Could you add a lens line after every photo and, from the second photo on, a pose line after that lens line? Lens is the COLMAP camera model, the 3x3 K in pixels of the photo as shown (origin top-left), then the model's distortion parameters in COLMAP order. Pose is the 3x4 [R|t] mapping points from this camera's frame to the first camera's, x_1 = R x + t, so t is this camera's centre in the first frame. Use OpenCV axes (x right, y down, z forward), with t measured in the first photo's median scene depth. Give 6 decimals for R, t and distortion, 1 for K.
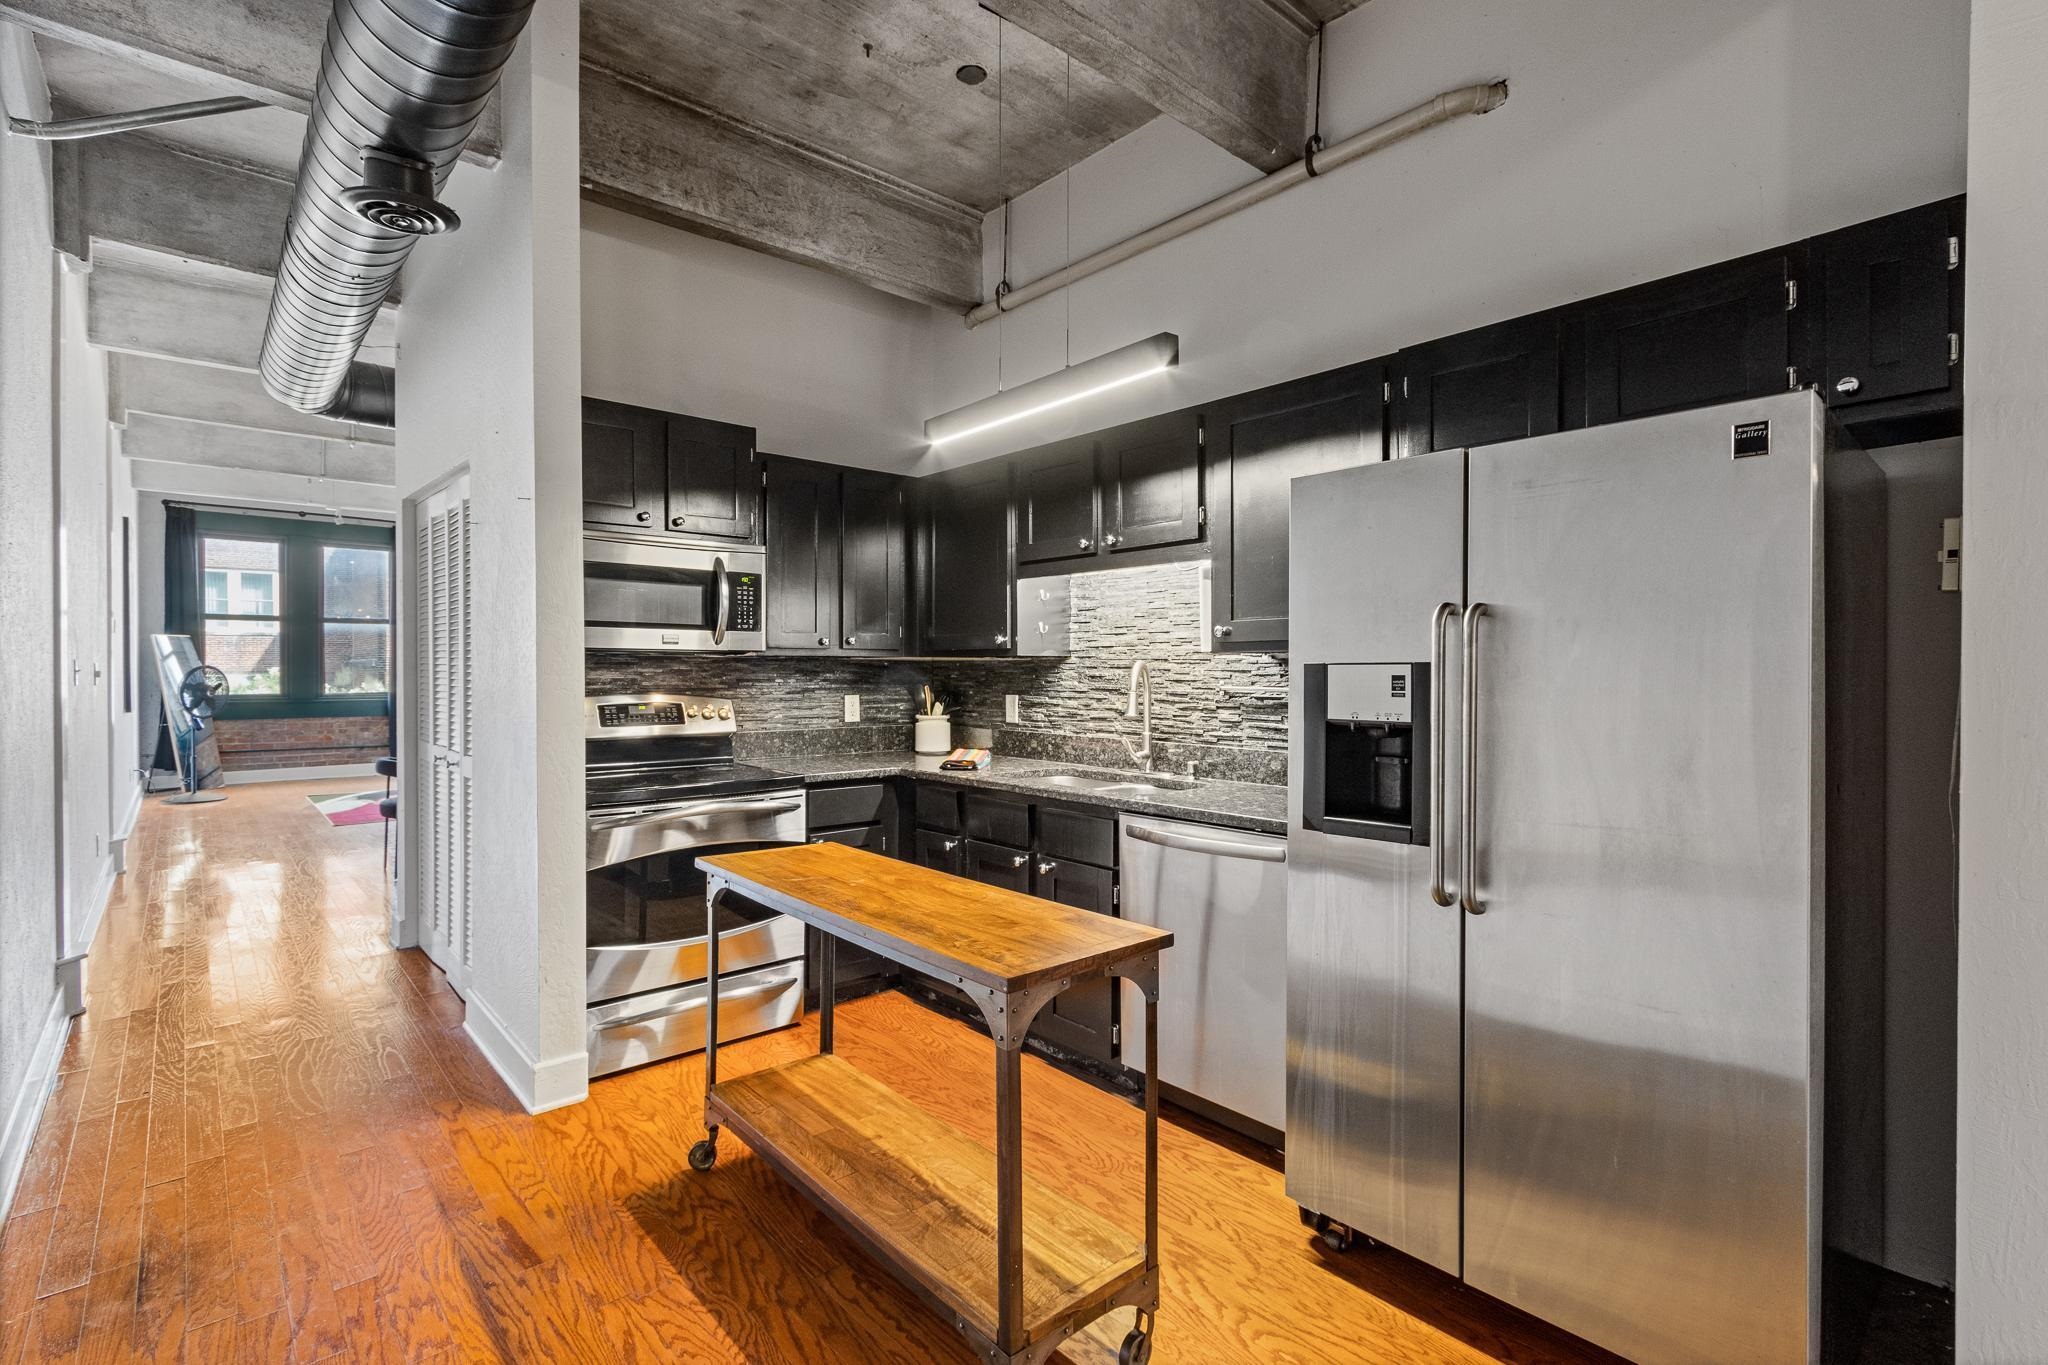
lens RADIAL K [[964.9, 0, 1018.6], [0, 964.9, 676.0], [0, 0, 1]] dist [0.010065, -0.004537]
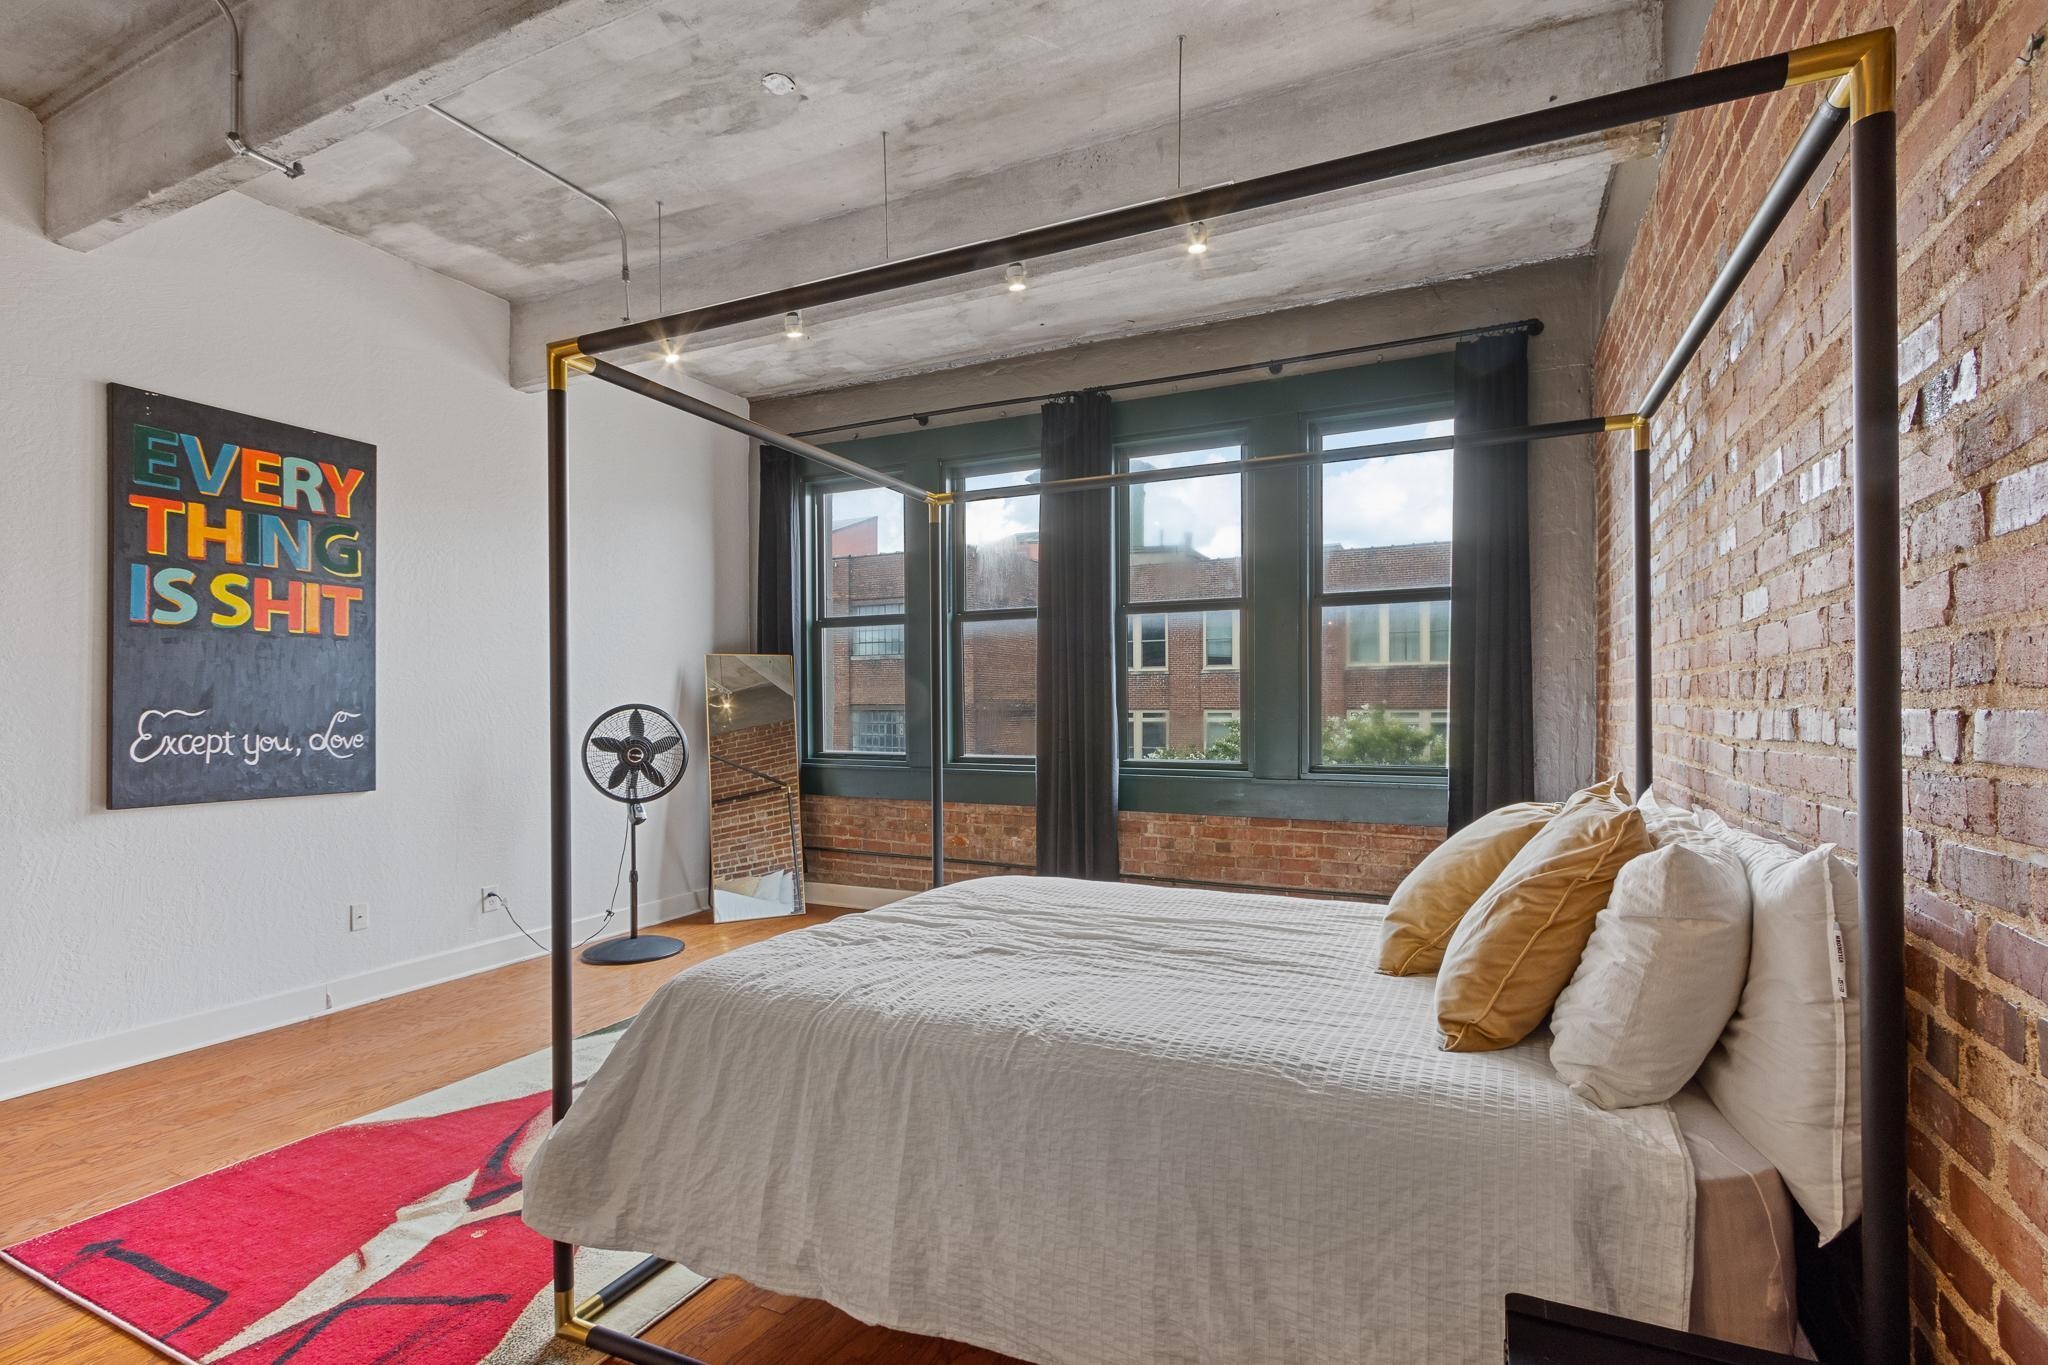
lens RADIAL K [[964.9, 0, 1009.5], [0, 964.9, 715.2], [0, 0, 1]] dist [0.010065, -0.004537]
pose [[0.393506, 0.006913, -0.919296, -0.242036], [-0.002777, 0.999976, 0.006331, -0.008114], [0.919318, 0.000062, 0.393516, 0.886942]]
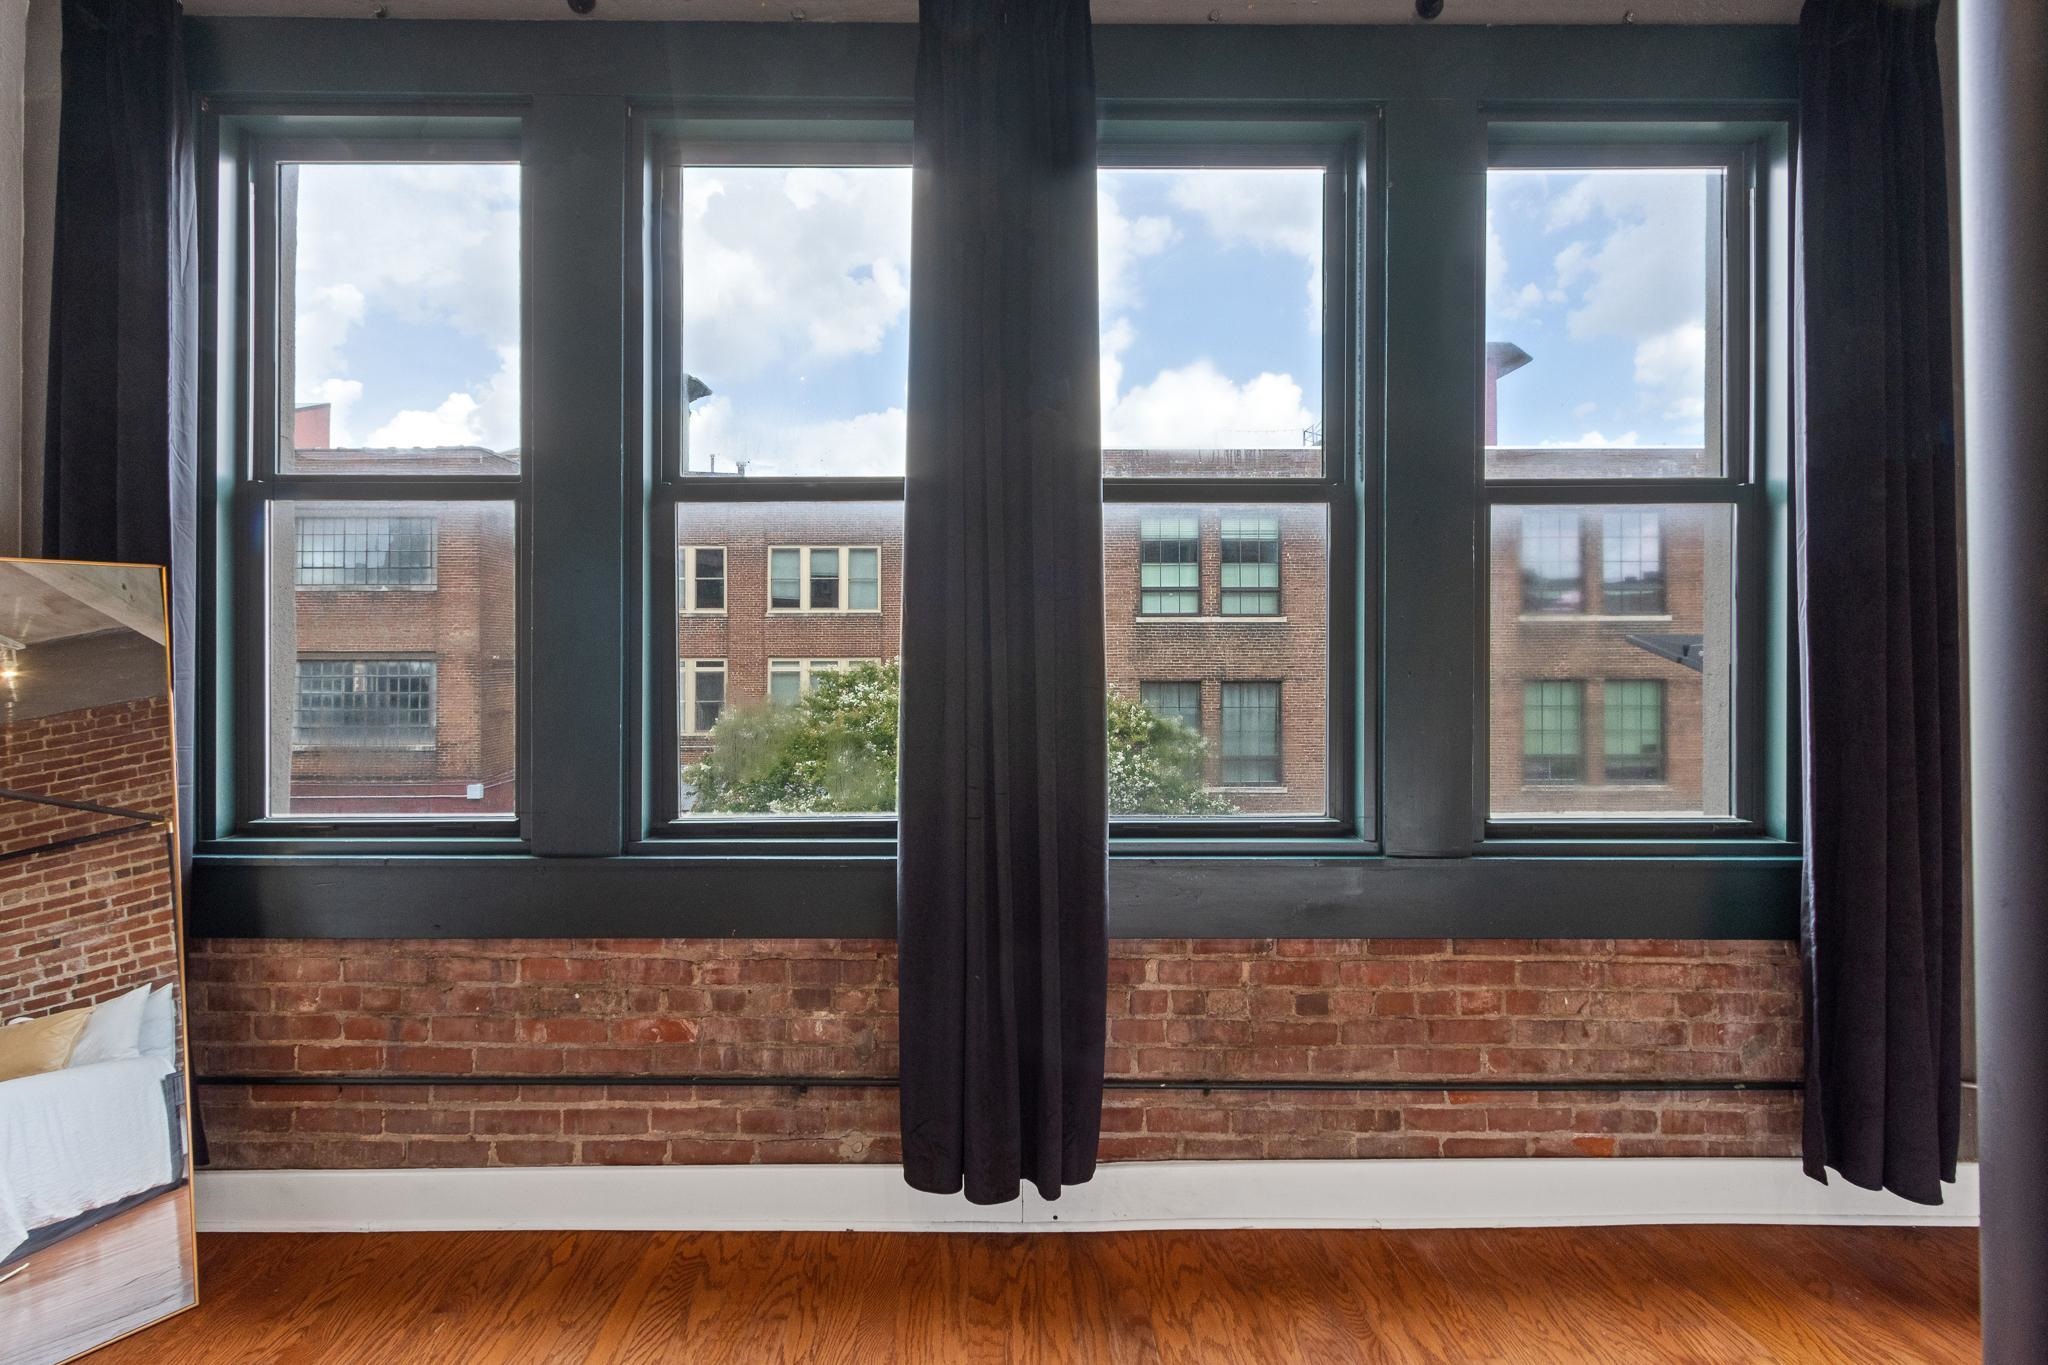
lens RADIAL K [[964.9, 0, 982.3], [0, 964.9, 664.6], [0, 0, 1]] dist [0.010065, -0.004537]
pose [[0.760370, -0.009099, -0.649427, -0.562610], [-0.002825, 0.999846, -0.017316, -0.015246], [0.649485, 0.015001, 0.760227, 0.952225]]
